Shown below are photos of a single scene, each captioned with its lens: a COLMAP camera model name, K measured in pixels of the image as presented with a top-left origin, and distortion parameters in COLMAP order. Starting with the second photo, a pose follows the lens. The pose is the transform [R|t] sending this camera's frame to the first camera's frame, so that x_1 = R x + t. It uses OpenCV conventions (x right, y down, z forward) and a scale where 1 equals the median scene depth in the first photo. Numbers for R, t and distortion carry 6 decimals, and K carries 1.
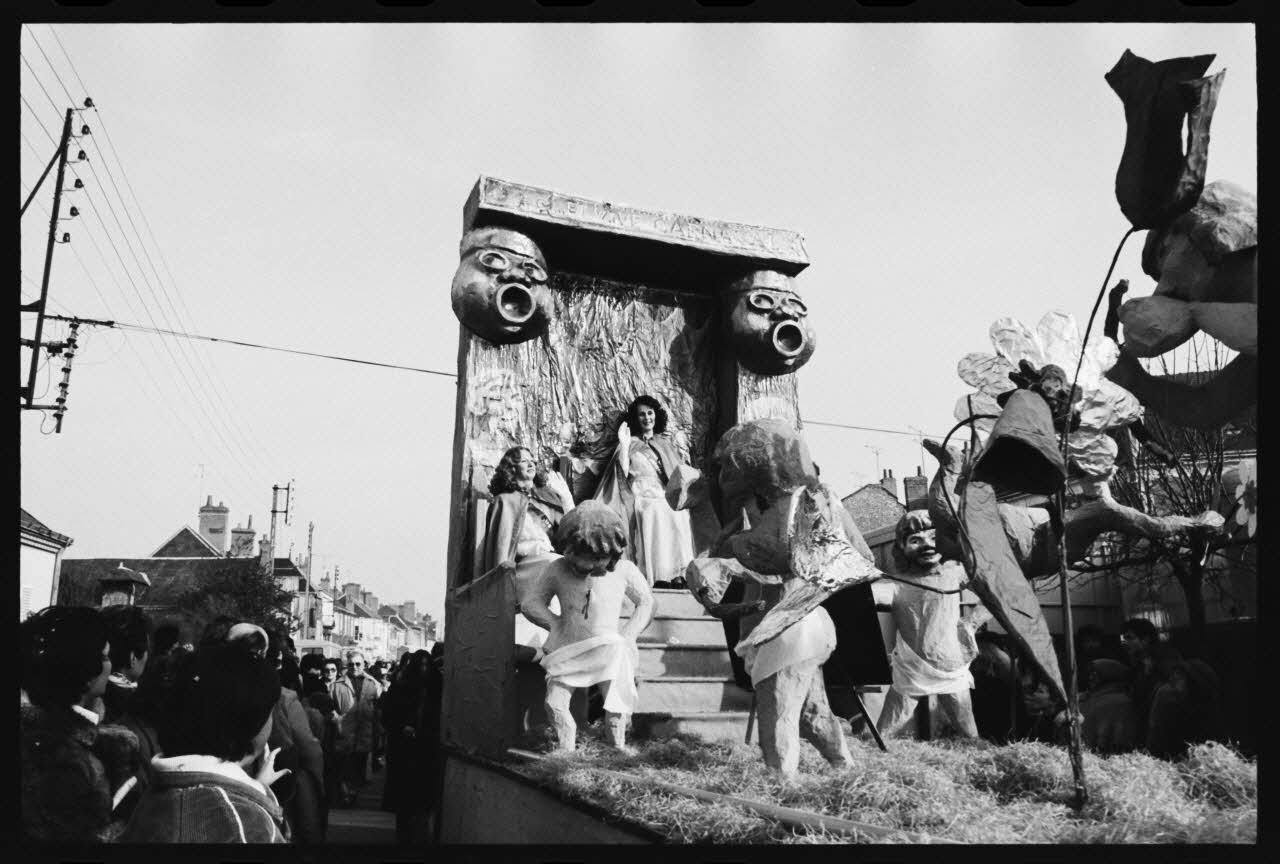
lens RADIAL K [[987.0, 0, 640.0], [0, 987.0, 432.0], [0, 0, 1]] dist [-0.099349, 0.114206]
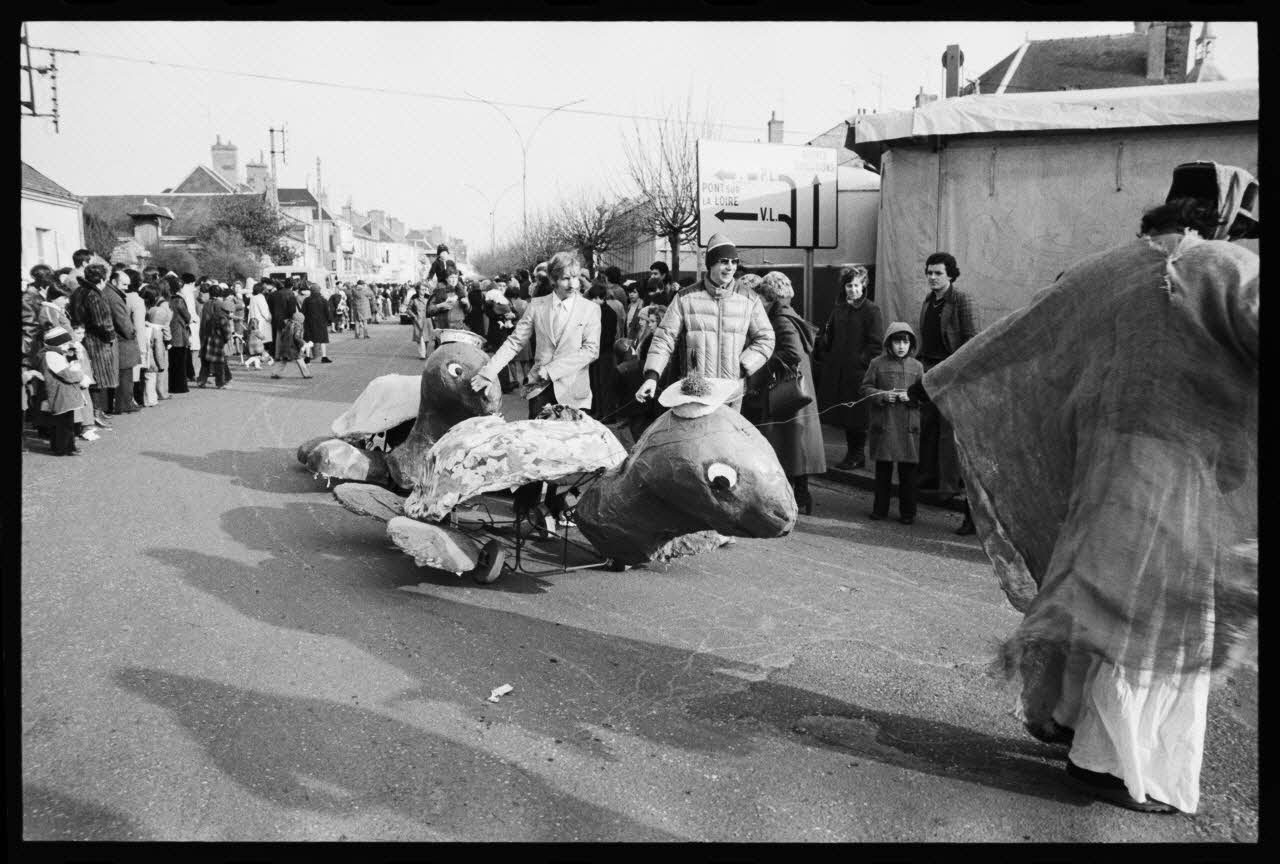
lens RADIAL K [[987.0, 0, 640.0], [0, 987.0, 432.0], [0, 0, 1]] dist [-0.099349, 0.114206]
pose [[0.998963, 0.021809, -0.039959, 0.085590], [-0.005523, 0.929353, 0.369150, -0.029146], [0.045187, -0.368547, 0.928510, -0.120533]]
